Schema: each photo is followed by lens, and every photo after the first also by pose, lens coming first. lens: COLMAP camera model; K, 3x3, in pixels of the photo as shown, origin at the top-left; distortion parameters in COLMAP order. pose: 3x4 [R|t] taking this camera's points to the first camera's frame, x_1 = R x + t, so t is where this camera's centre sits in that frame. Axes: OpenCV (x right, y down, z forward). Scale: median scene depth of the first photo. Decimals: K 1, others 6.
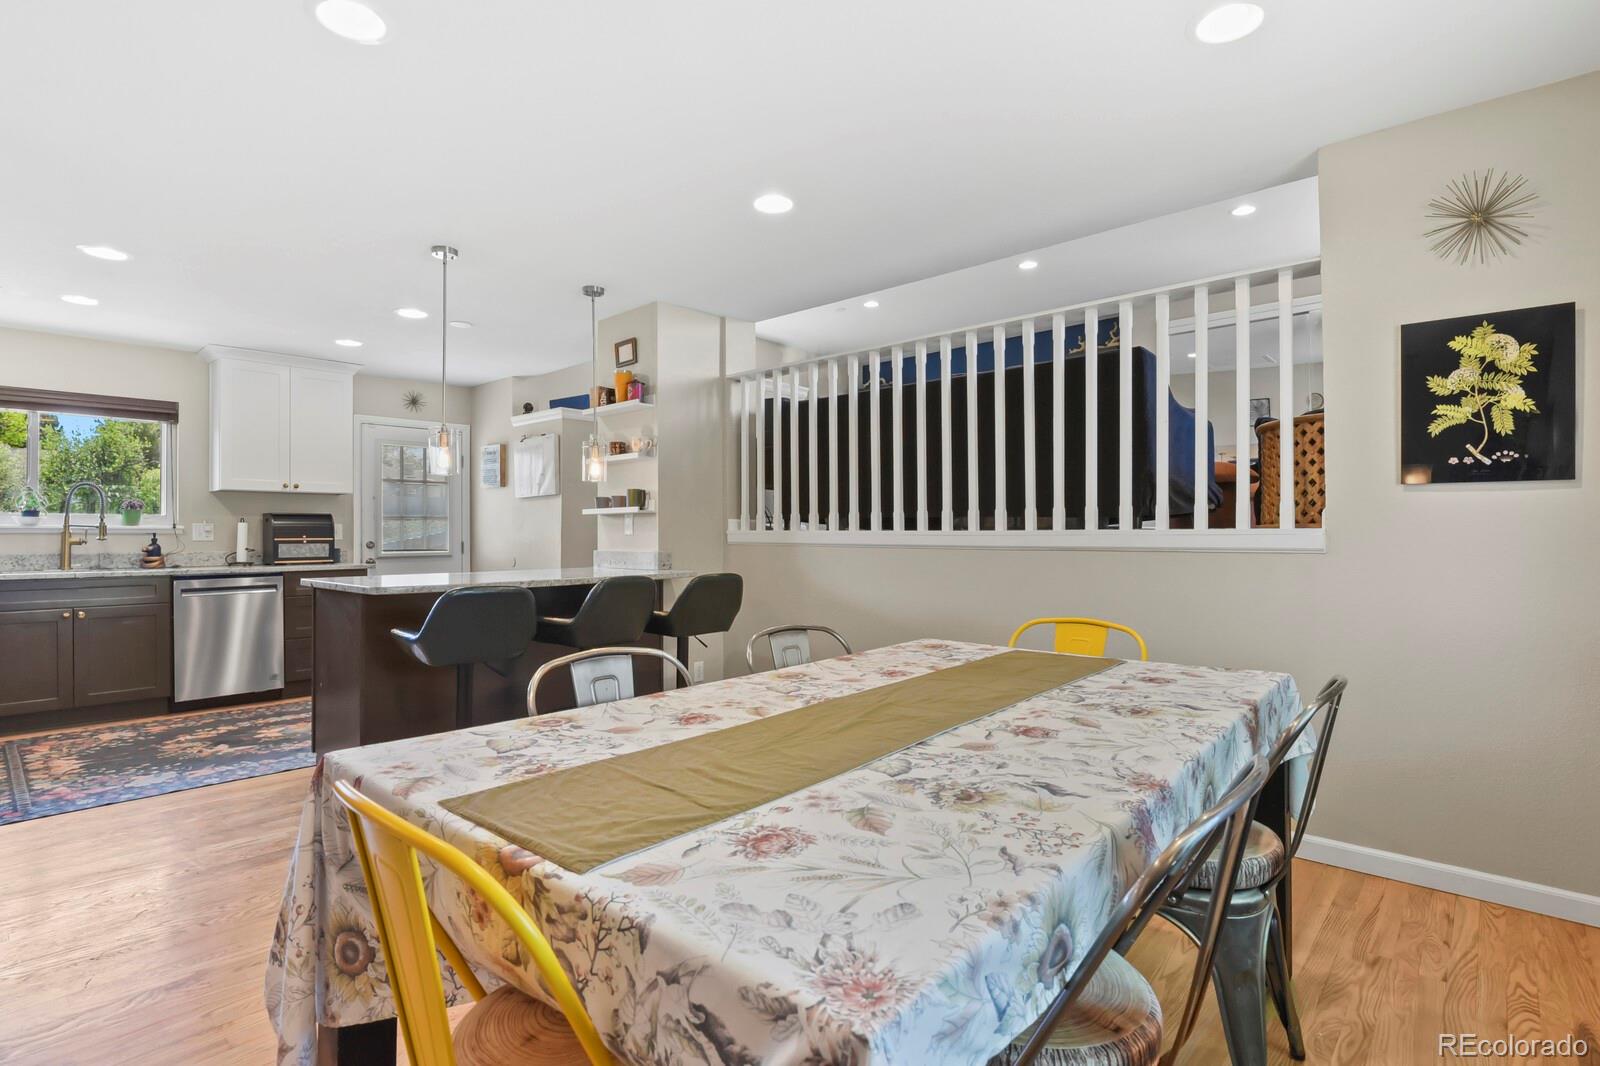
lens RADIAL K [[778.9, 0, 810.1], [0, 778.9, 527.9], [0, 0, 1]] dist [-0.012655, -0.001633]
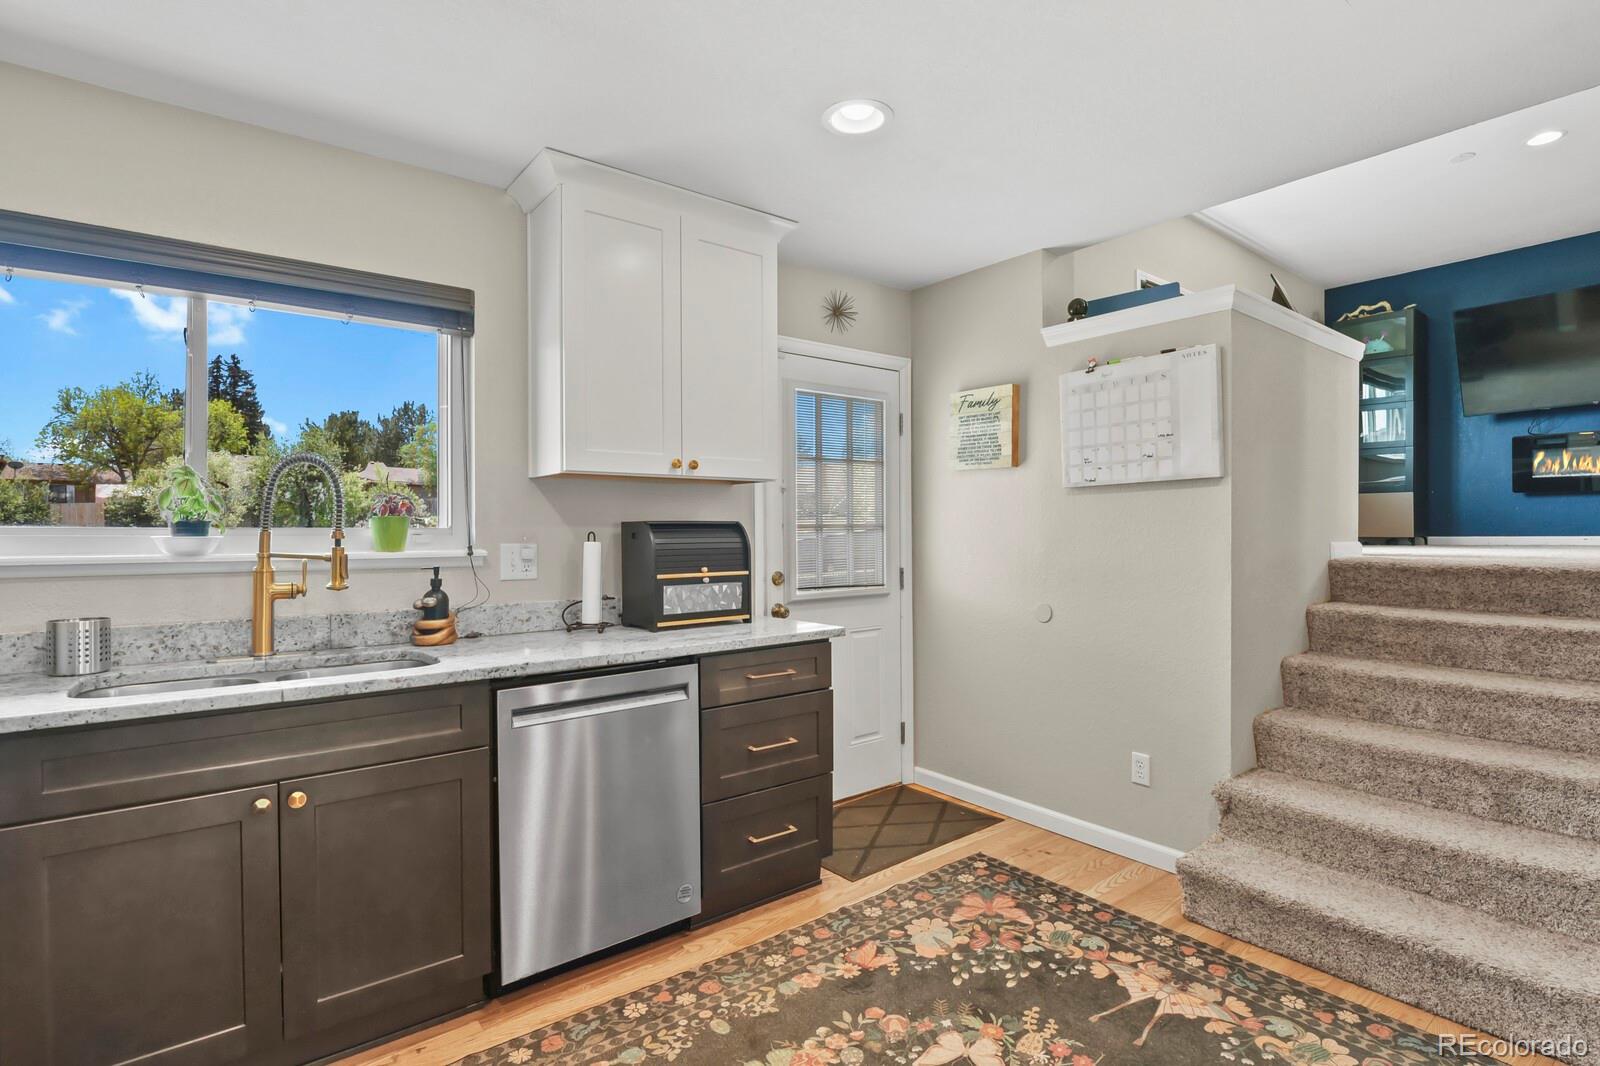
lens RADIAL K [[774.3, 0, 810.6], [0, 774.3, 529.2], [0, 0, 1]] dist [-0.005109, -0.004949]
pose [[0.986486, -0.003215, -0.163814, -0.550216], [0.004134, 0.999978, 0.005267, -0.017456], [0.163794, -0.005873, 0.986477, 0.577426]]
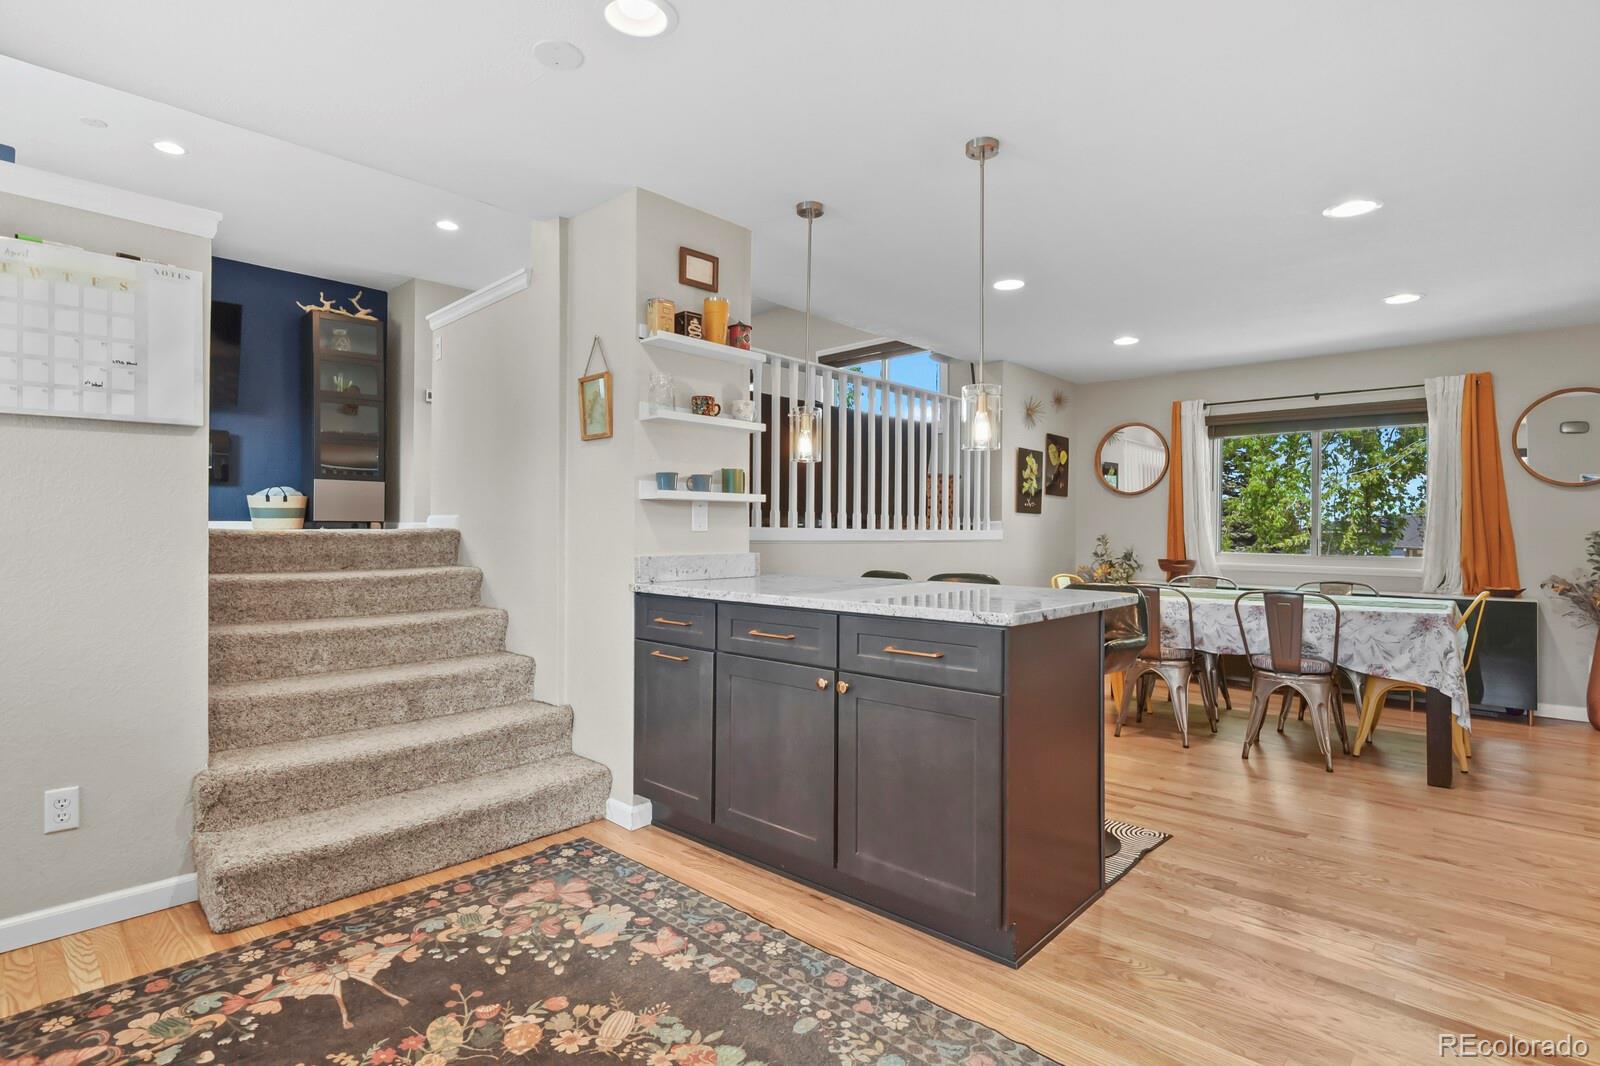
lens RADIAL K [[774.3, 0, 810.6], [0, 774.3, 529.2], [0, 0, 1]] dist [-0.005109, -0.004949]
pose [[0.018248, 0.003233, 0.999828, -0.794588], [-0.015026, 0.999883, -0.002959, 0.006111], [-0.999721, -0.014970, 0.018294, 0.758618]]
